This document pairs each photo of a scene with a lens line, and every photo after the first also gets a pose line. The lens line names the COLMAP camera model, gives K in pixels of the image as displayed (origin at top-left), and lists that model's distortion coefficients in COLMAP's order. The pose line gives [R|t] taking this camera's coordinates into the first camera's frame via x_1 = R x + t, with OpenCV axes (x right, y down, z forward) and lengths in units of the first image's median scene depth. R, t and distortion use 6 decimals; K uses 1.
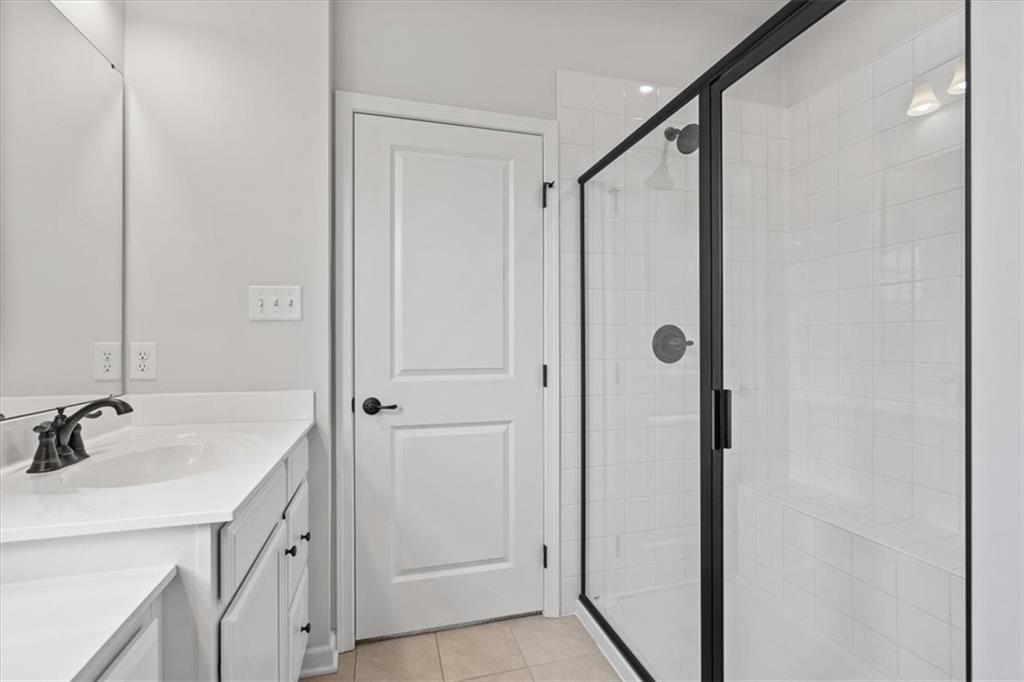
lens RADIAL K [[476.6, 0, 512.0], [0, 476.6, 341.0], [0, 0, 1]] dist [0.000140, -0.000024]
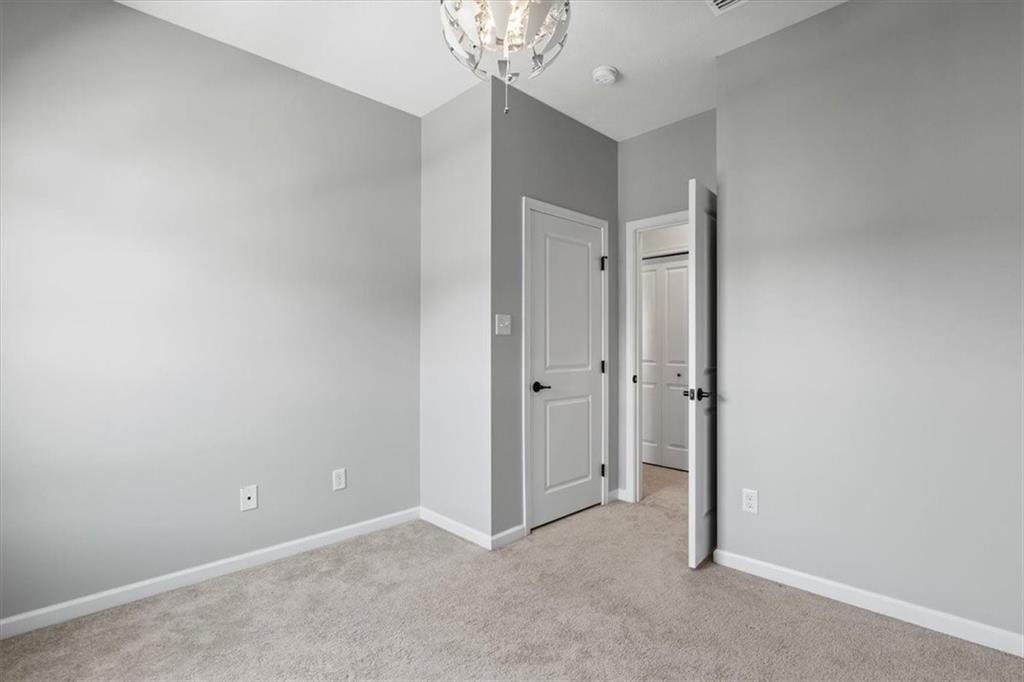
lens RADIAL K [[476.6, 0, 512.0], [0, 476.6, 341.0], [0, 0, 1]] dist [0.000140, -0.000024]
pose [[0.888900, 0.005185, 0.458071, -1.052802], [-0.000545, 0.999947, -0.010262, -0.008091], [-0.458100, 0.008872, 0.888856, -0.405943]]
